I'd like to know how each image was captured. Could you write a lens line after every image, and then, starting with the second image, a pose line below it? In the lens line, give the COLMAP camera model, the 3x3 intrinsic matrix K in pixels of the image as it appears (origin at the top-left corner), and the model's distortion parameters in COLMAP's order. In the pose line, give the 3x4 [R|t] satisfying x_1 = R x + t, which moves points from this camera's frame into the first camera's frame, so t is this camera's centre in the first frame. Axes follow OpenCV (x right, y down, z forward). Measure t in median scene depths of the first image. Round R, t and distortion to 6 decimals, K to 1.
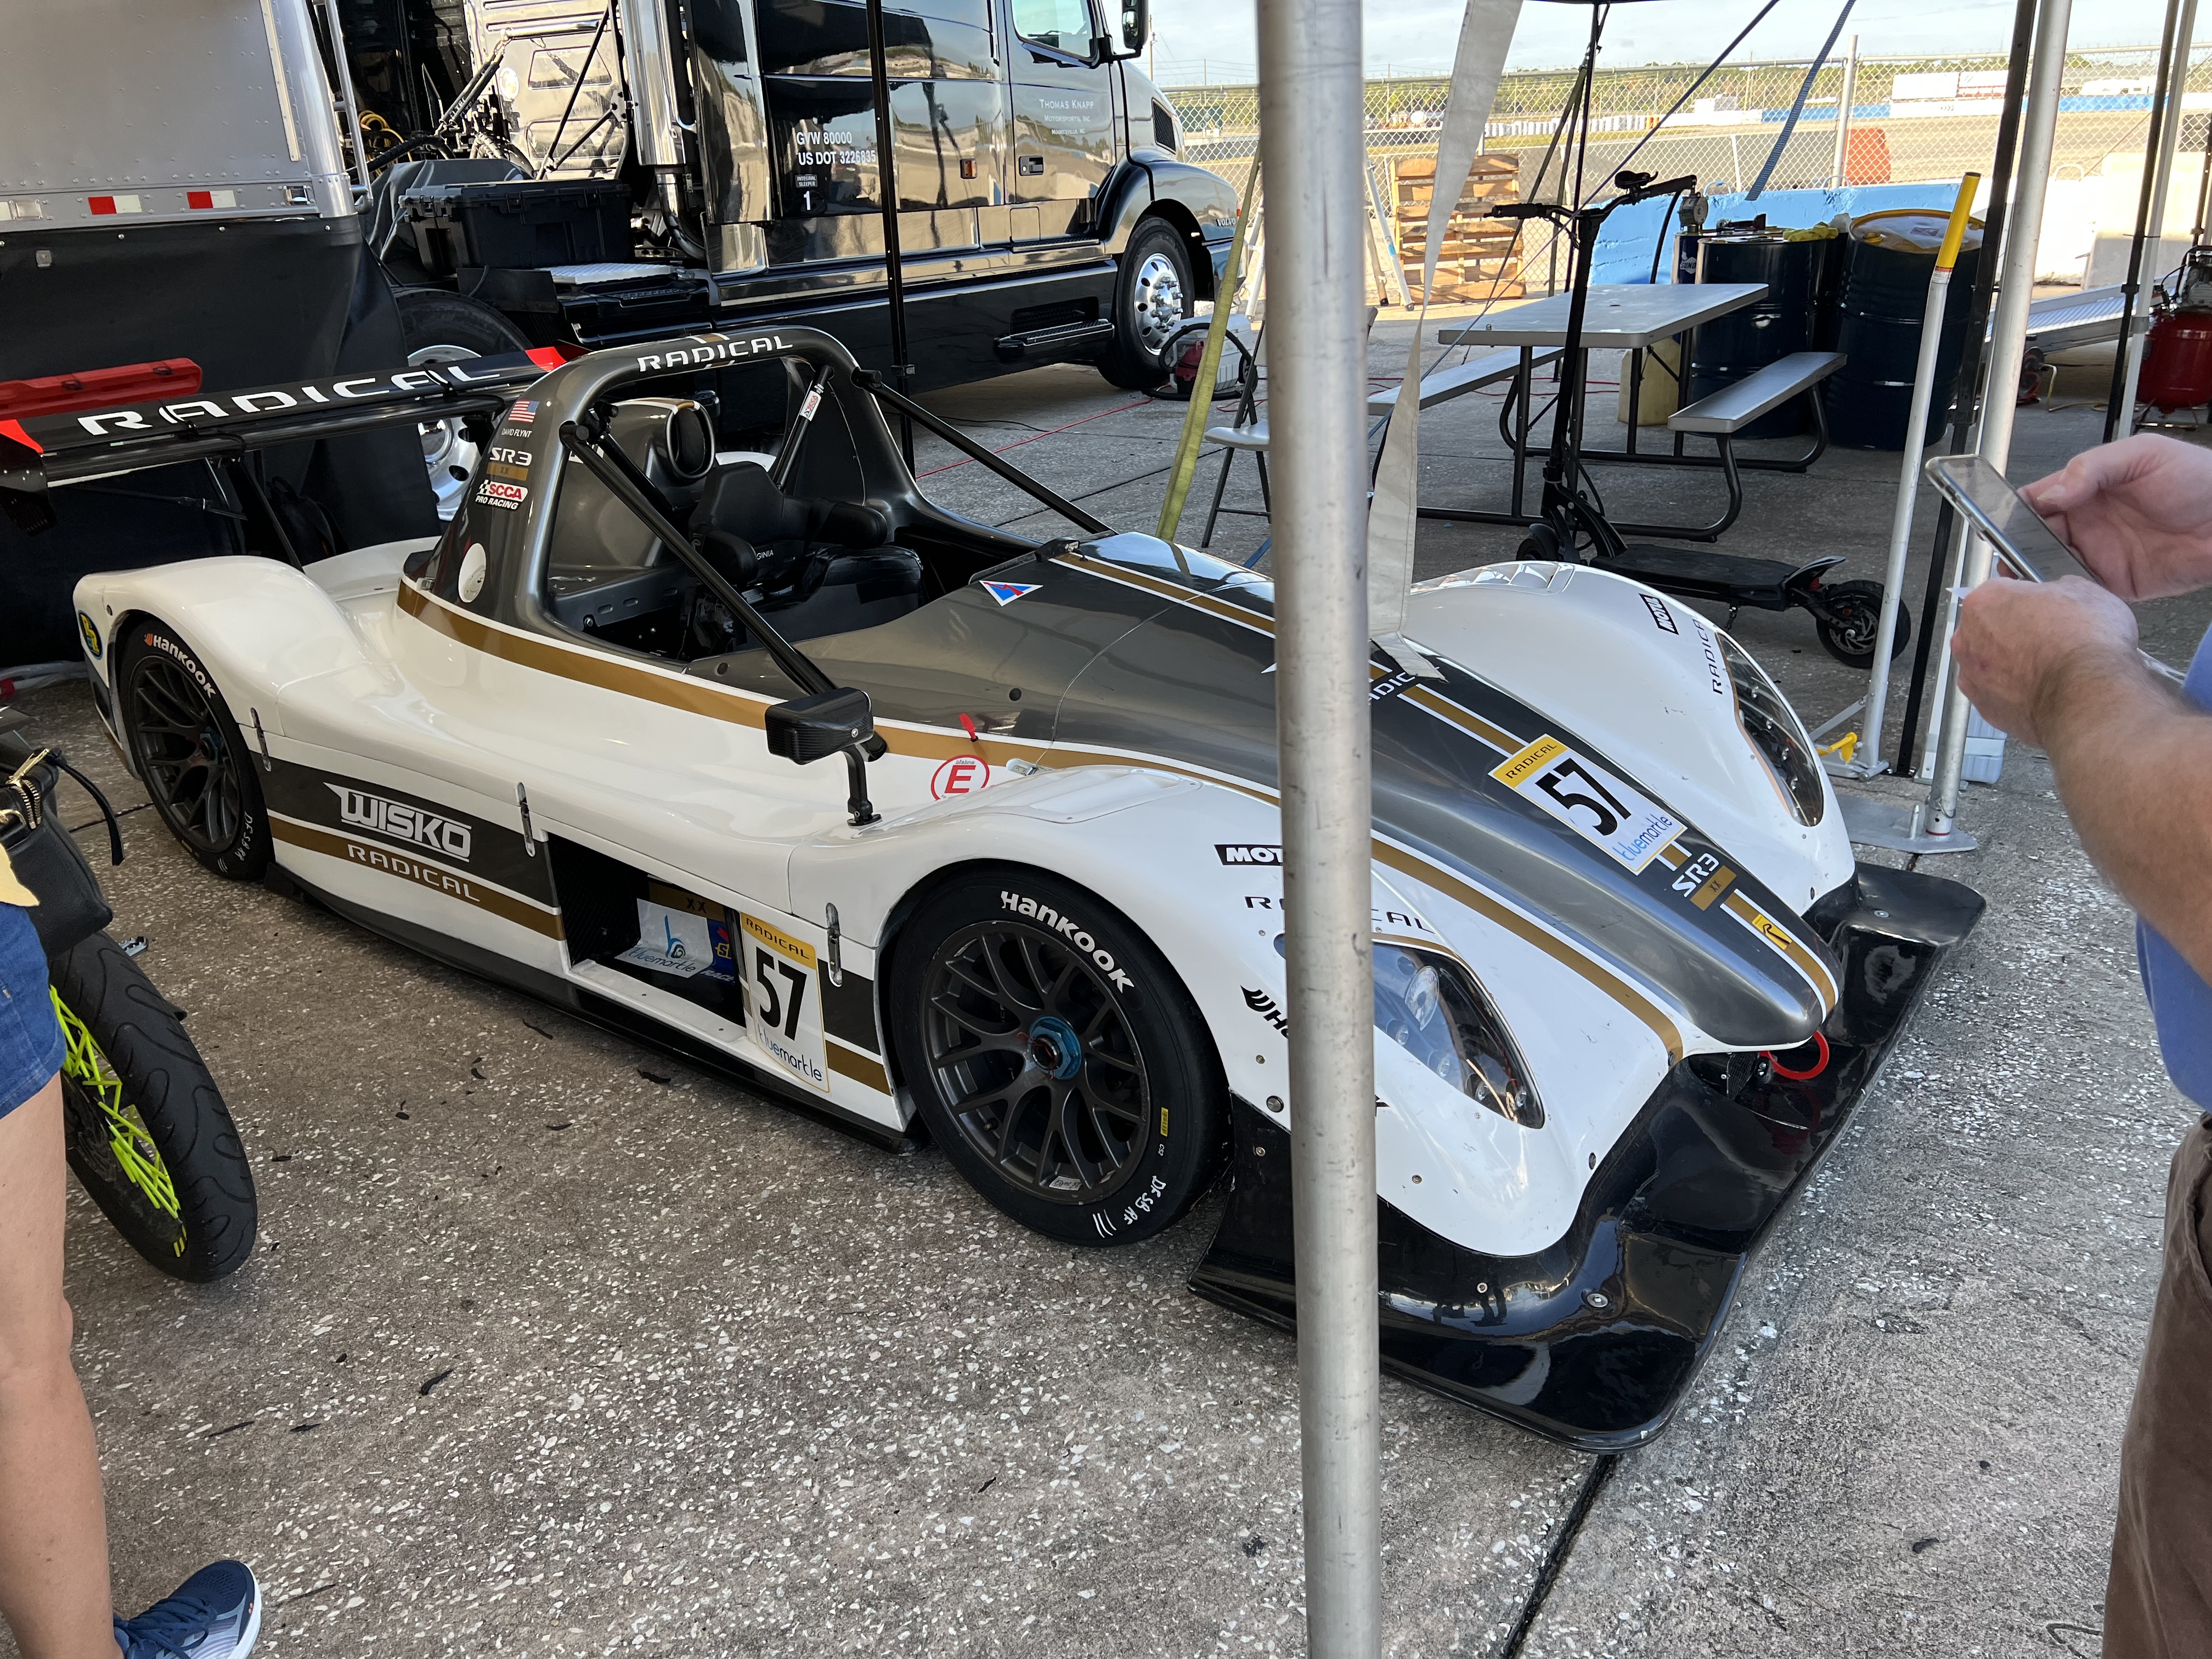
lens RADIAL K [[1712.5, 0, 1112.6], [0, 1712.5, 781.7], [0, 0, 1]] dist [0.046665, -0.063245]
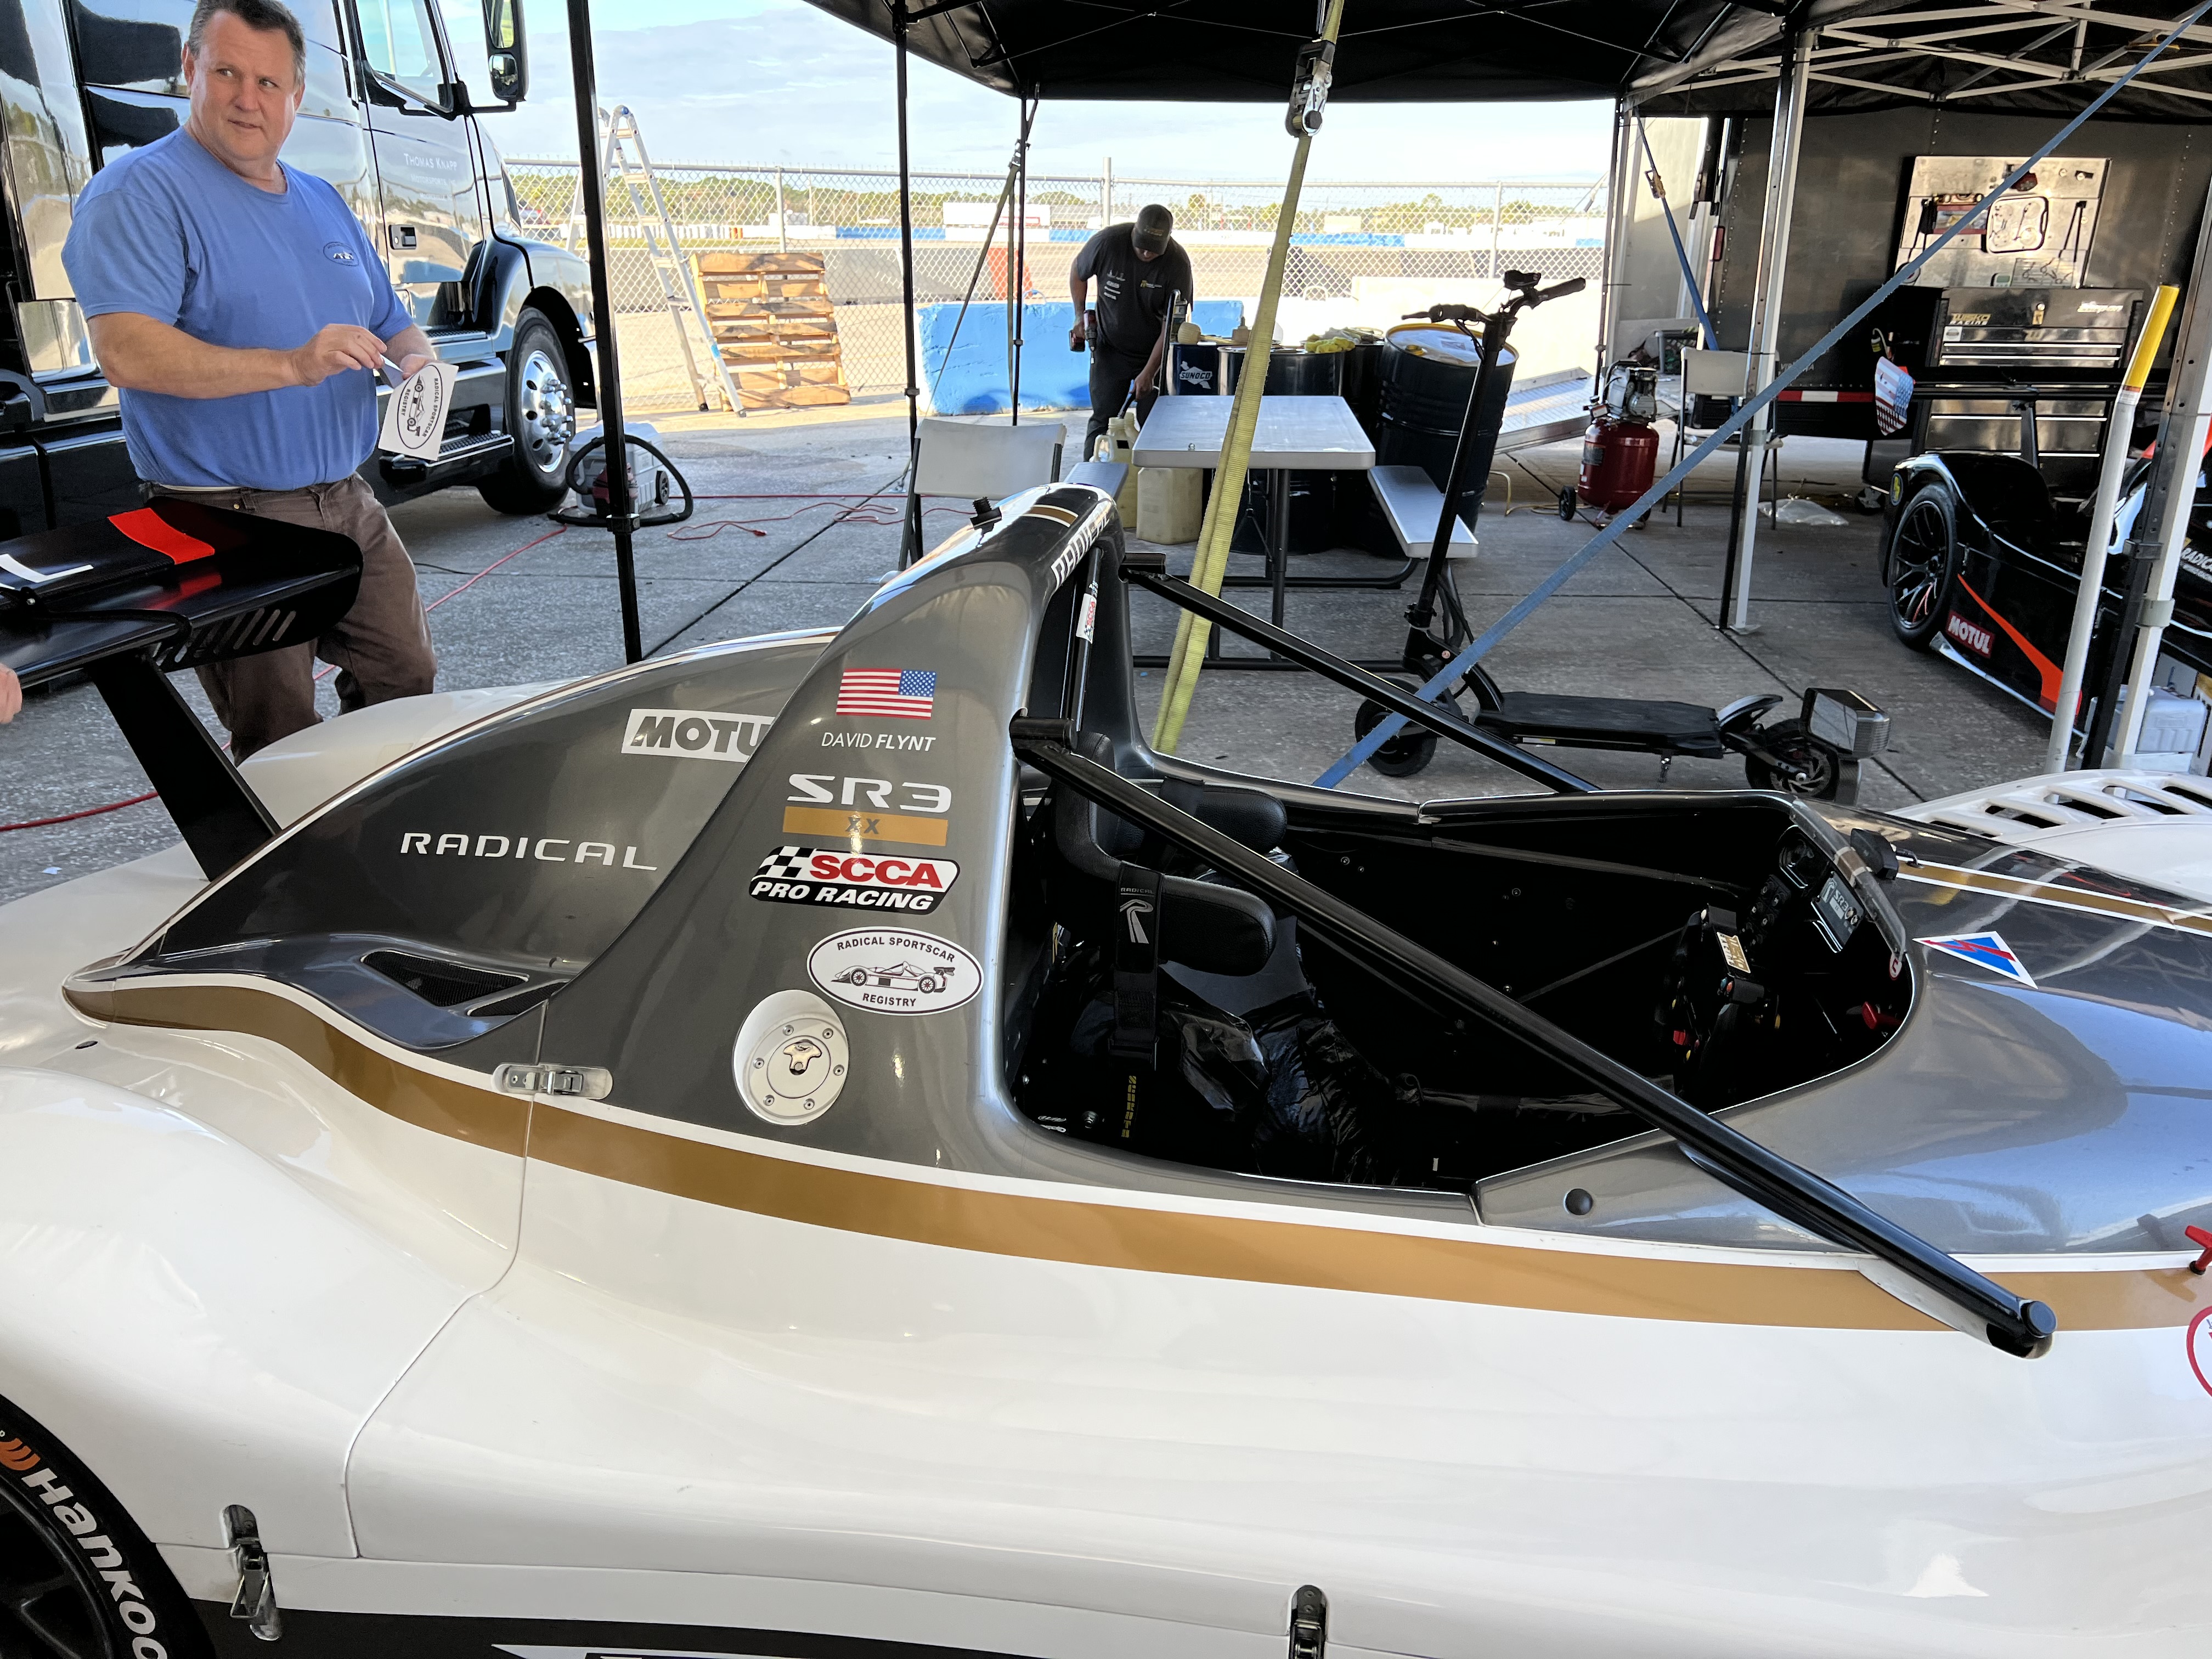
lens RADIAL K [[1712.5, 0, 1112.6], [0, 1712.5, 781.7], [0, 0, 1]] dist [0.046665, -0.063245]
pose [[0.871213, -0.104441, 0.479666, -0.162259], [0.130677, 0.991191, -0.021528, -0.054811], [-0.473193, 0.081437, 0.877187, 0.182432]]
